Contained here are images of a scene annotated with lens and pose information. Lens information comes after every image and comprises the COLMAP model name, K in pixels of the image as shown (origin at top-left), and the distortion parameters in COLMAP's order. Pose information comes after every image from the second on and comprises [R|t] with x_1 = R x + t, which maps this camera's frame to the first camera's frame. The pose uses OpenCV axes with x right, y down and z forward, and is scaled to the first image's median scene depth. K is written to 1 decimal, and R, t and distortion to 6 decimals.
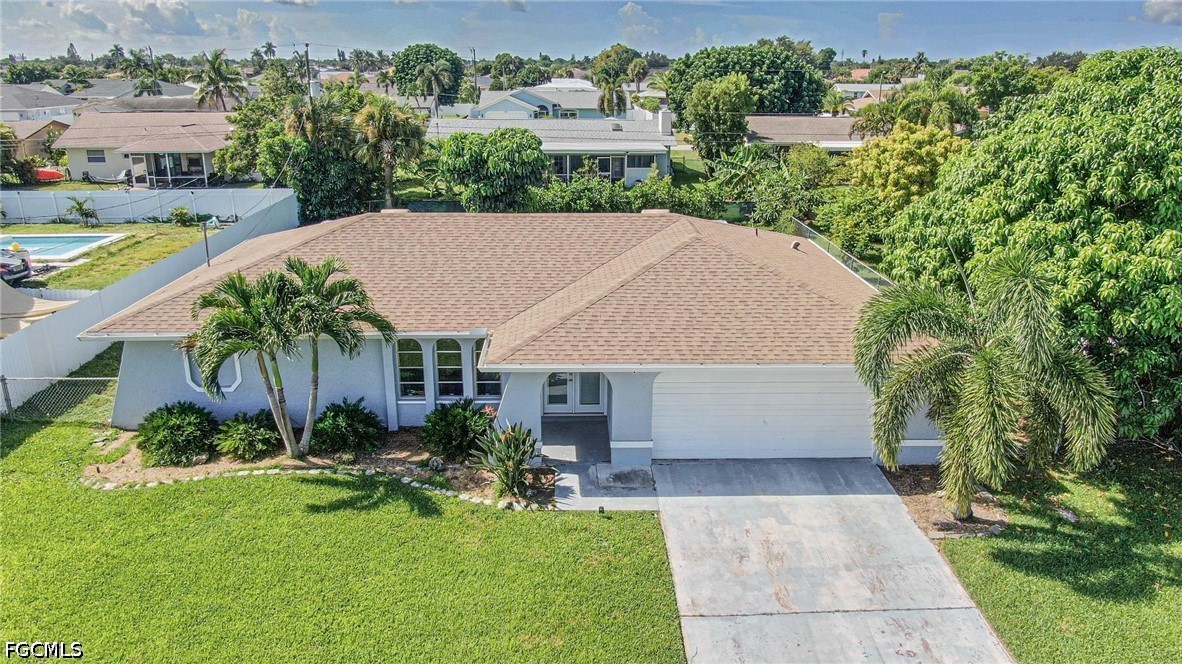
lens RADIAL K [[868.1, 0, 591.0], [0, 868.1, 332.0], [0, 0, 1]] dist [-0.005722, 0.000373]
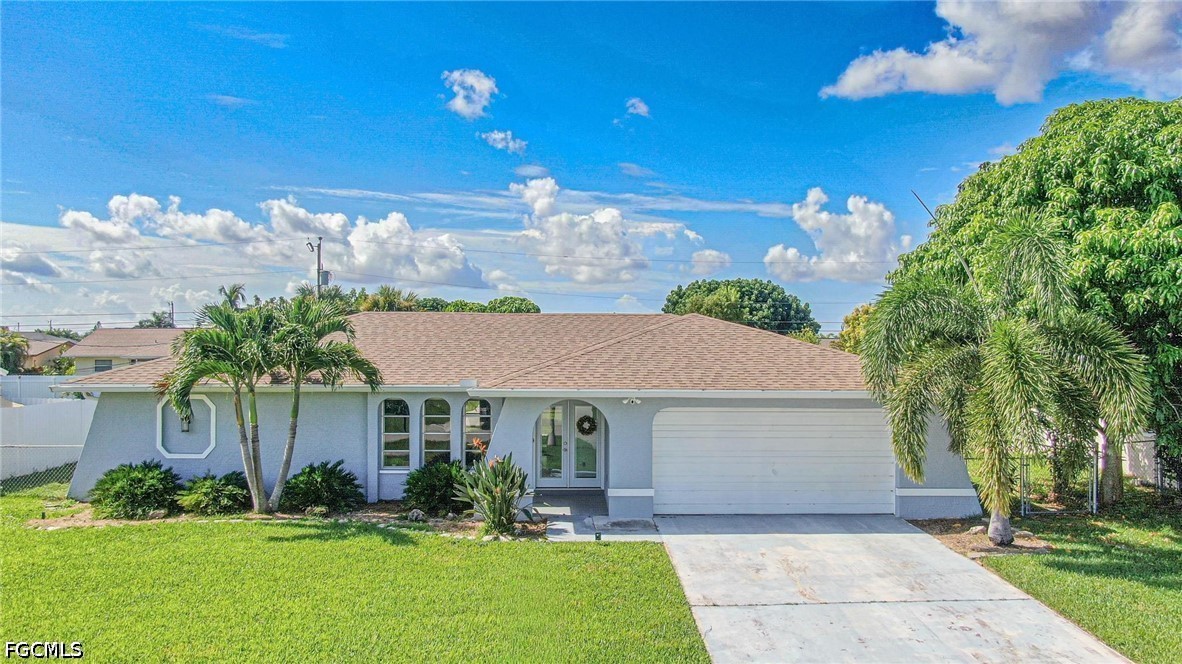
lens RADIAL K [[861.3, 0, 591.0], [0, 861.3, 332.0], [0, 0, 1]] dist [-0.006776, -0.001655]
pose [[0.999996, -0.001915, 0.002083, 0.003119], [0.002481, 0.947294, -0.320357, 0.266834], [-0.001360, 0.320360, 0.947295, 0.086385]]
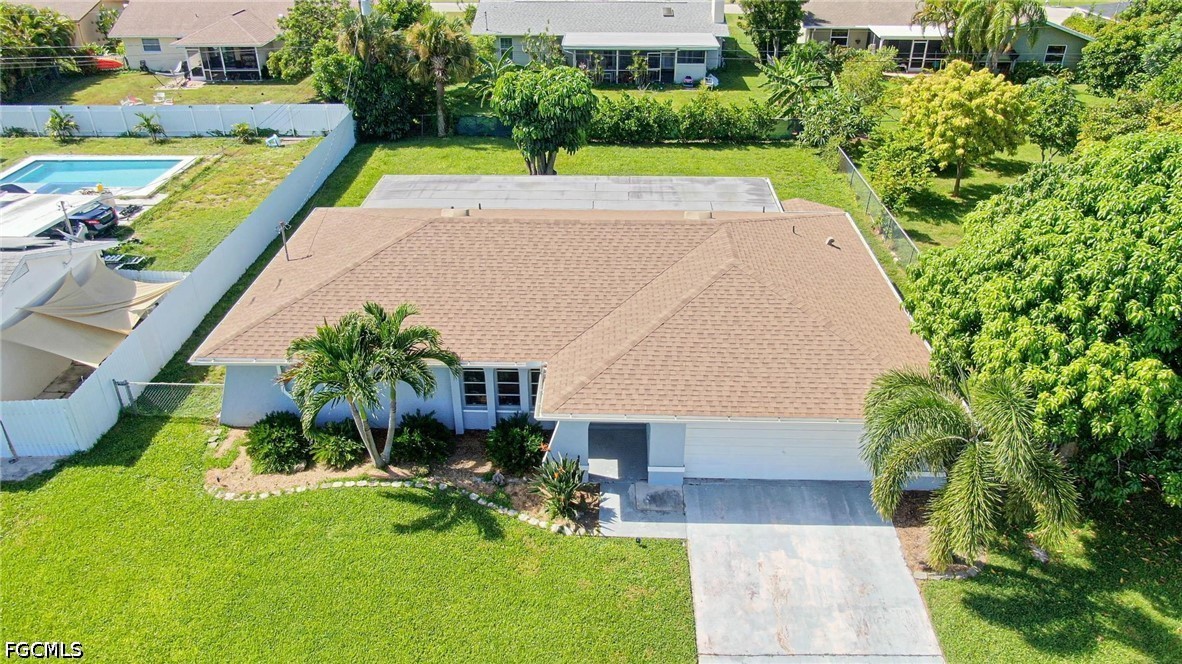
lens RADIAL K [[868.1, 0, 591.0], [0, 868.1, 332.0], [0, 0, 1]] dist [-0.005722, 0.000373]
pose [[0.998480, 0.023038, -0.050060, 0.000485], [-0.011967, 0.977387, 0.211120, -0.299558], [0.053792, -0.210200, 0.976177, -0.098214]]
